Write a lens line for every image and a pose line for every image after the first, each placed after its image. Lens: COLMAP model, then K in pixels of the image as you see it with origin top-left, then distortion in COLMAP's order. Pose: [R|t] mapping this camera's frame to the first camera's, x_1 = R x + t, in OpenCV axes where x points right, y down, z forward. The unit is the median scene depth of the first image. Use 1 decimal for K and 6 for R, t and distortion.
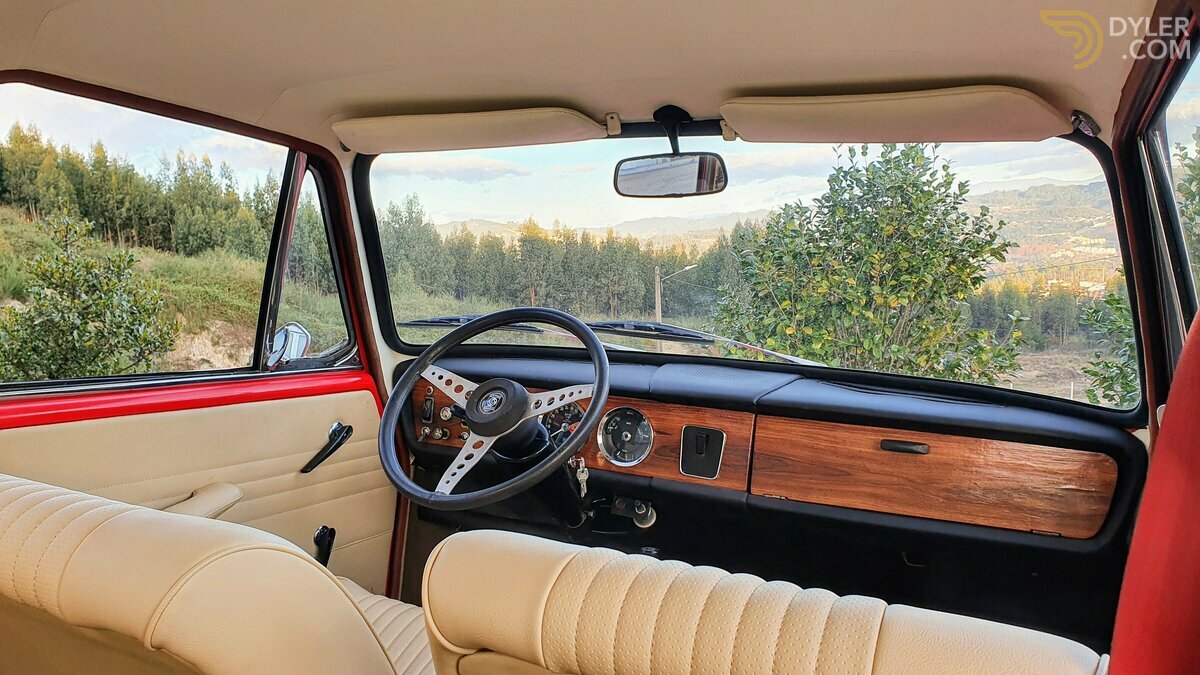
lens RADIAL K [[949.8, 0, 570.1], [0, 949.8, 338.3], [0, 0, 1]] dist [0.012858, -0.009538]
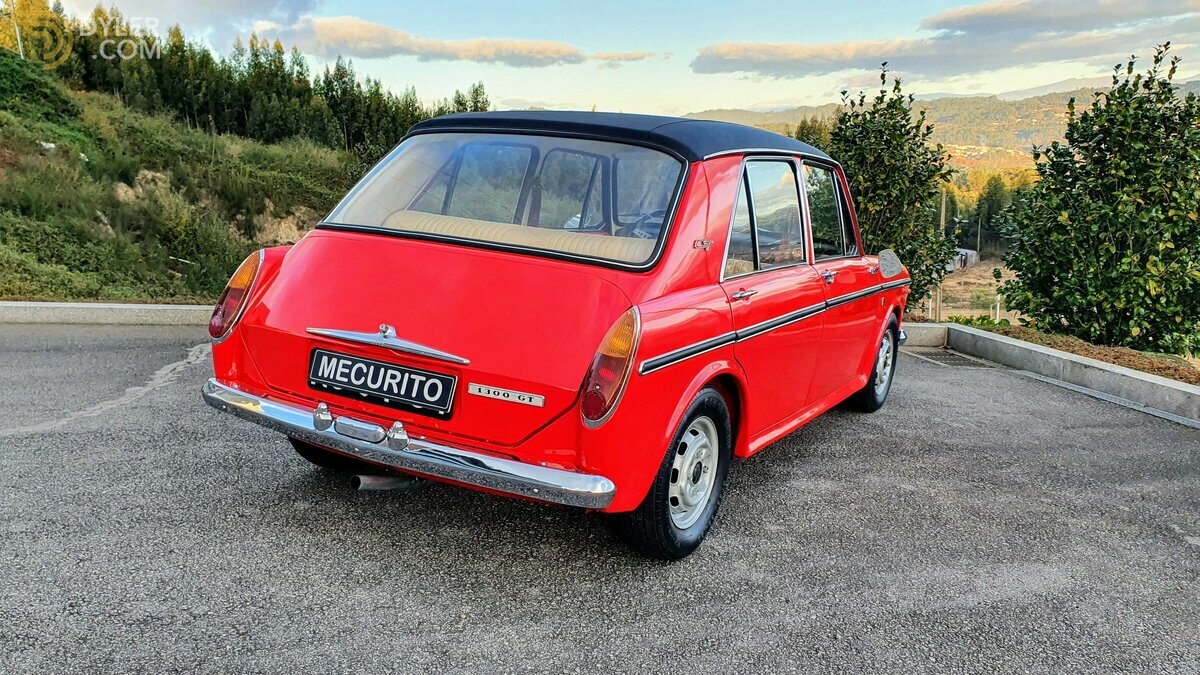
lens RADIAL K [[949.8, 0, 570.1], [0, 949.8, 338.3], [0, 0, 1]] dist [0.012858, -0.009538]
pose [[0.997765, 0.033476, -0.057839, -0.044561], [-0.026846, 0.993365, 0.111828, 0.012164], [0.061199, -0.110025, 0.992043, -0.557538]]
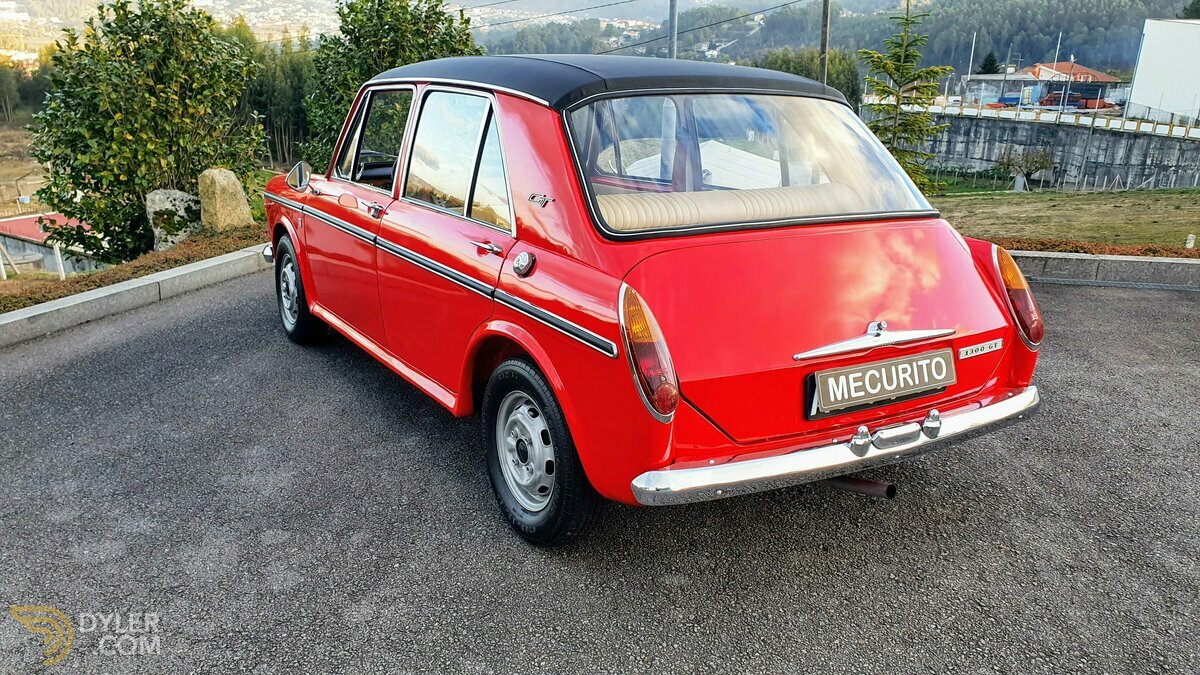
lens RADIAL K [[949.8, 0, 570.1], [0, 949.8, 338.3], [0, 0, 1]] dist [0.012858, -0.009538]
pose [[0.526035, -0.249187, 0.813138, -0.589757], [0.052447, 0.963797, 0.261427, -0.053656], [-0.848844, -0.094873, 0.520060, -0.208815]]
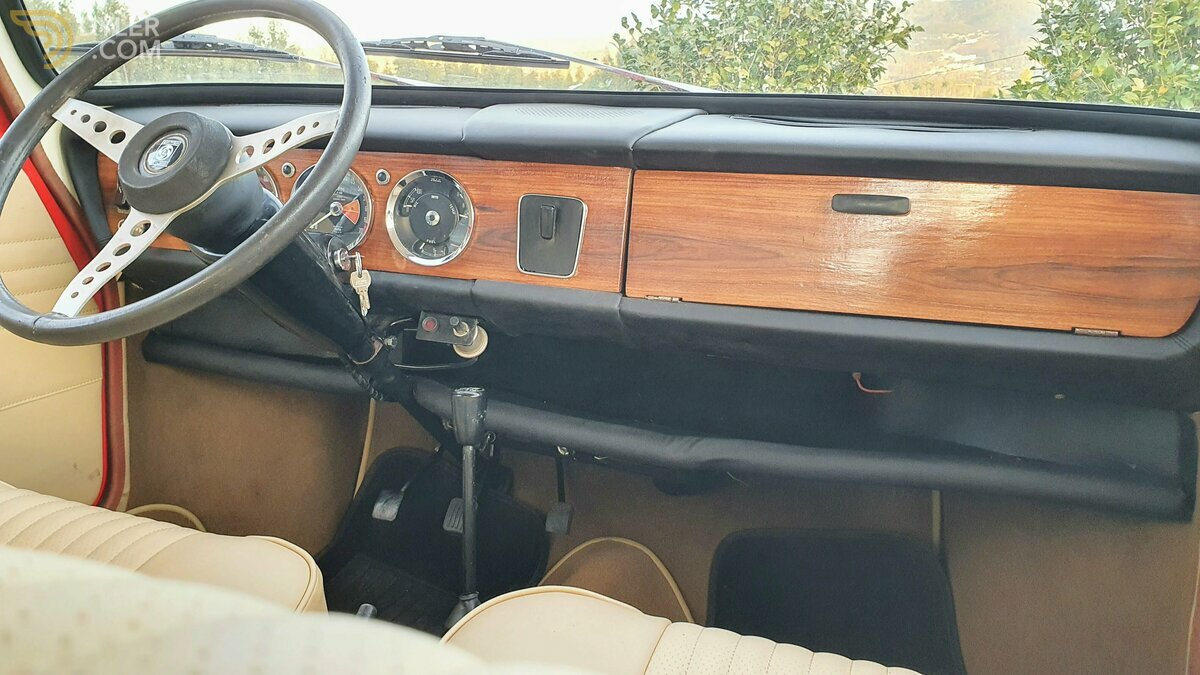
lens RADIAL K [[953.7, 0, 600.0], [0, 953.7, 337.5], [0, 0, 1]] dist [0.032750, -0.002459]
pose [[0.988615, -0.051182, 0.141497, 0.022262], [0.025501, 0.983759, 0.177671, 0.021052], [-0.148293, -0.172040, 0.973864, 0.103512]]
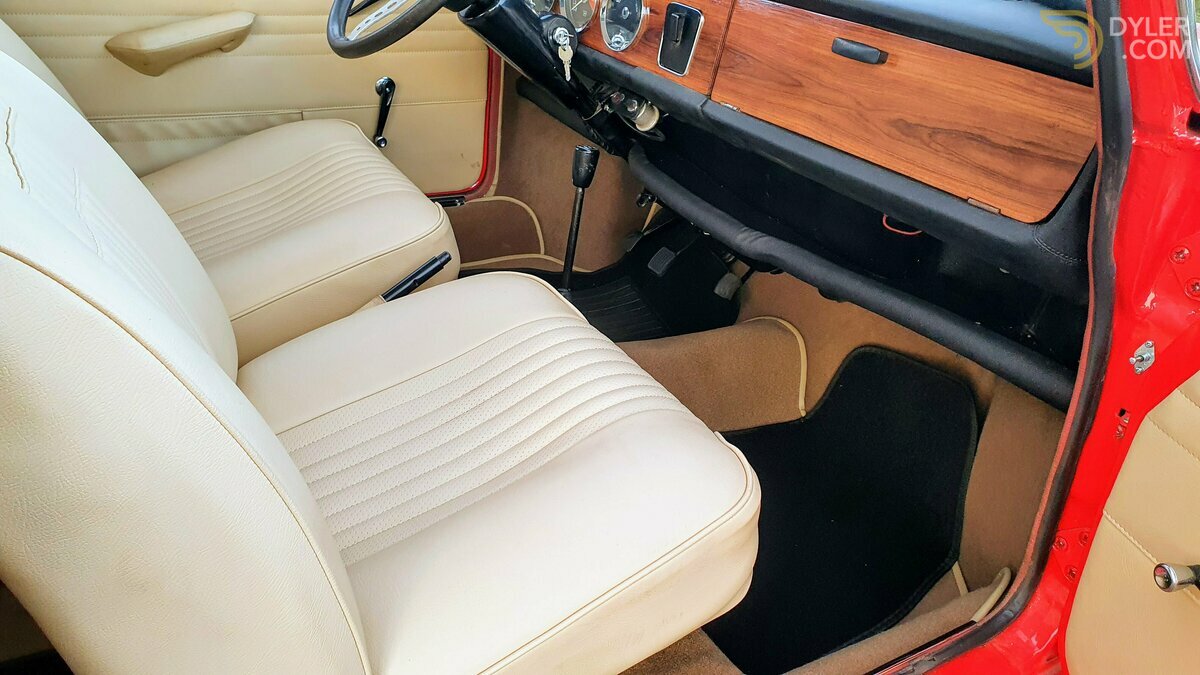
lens RADIAL K [[937.9, 0, 567.6], [0, 937.9, 329.1], [0, 0, 1]] dist [0.082912, -0.144850]
pose [[0.844193, 0.265247, -0.465814, 0.136440], [-0.075123, 0.918958, 0.387133, 0.012495], [0.530750, -0.291822, 0.795704, 0.072801]]
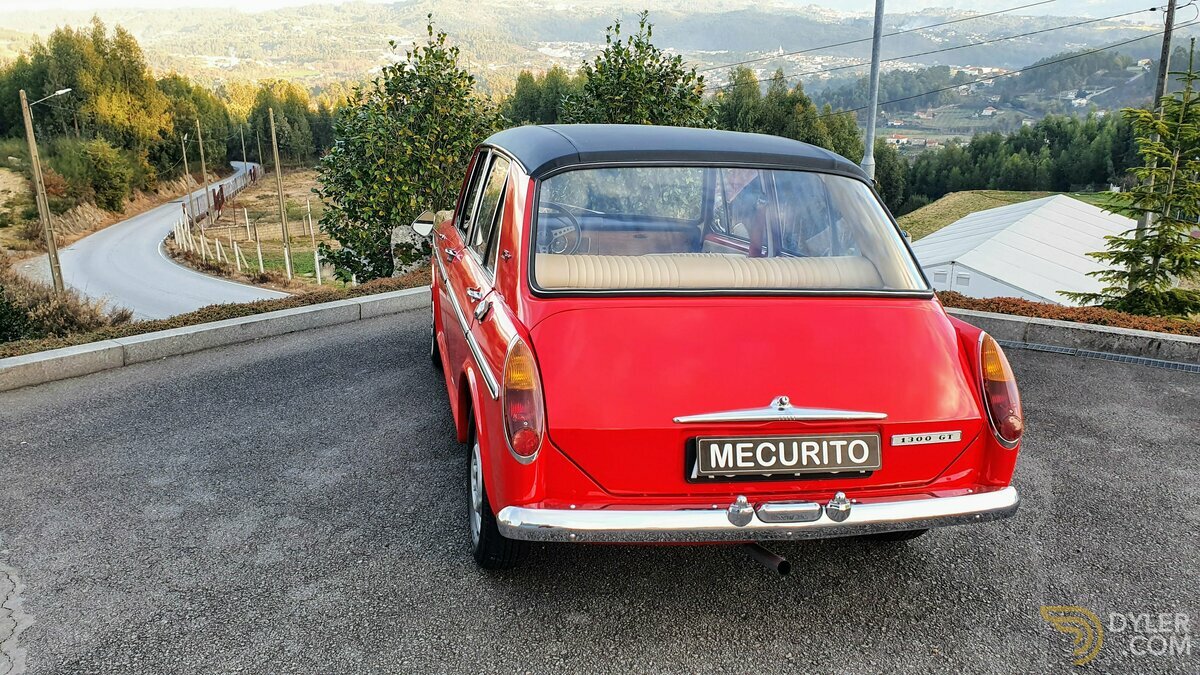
lens RADIAL K [[937.9, 0, 567.6], [0, 937.9, 329.1], [0, 0, 1]] dist [0.082912, -0.144850]
pose [[0.783506, -0.147048, 0.603735, -0.497025], [0.034146, 0.980317, 0.194456, -0.058576], [-0.620446, -0.131742, 0.773105, -0.372525]]
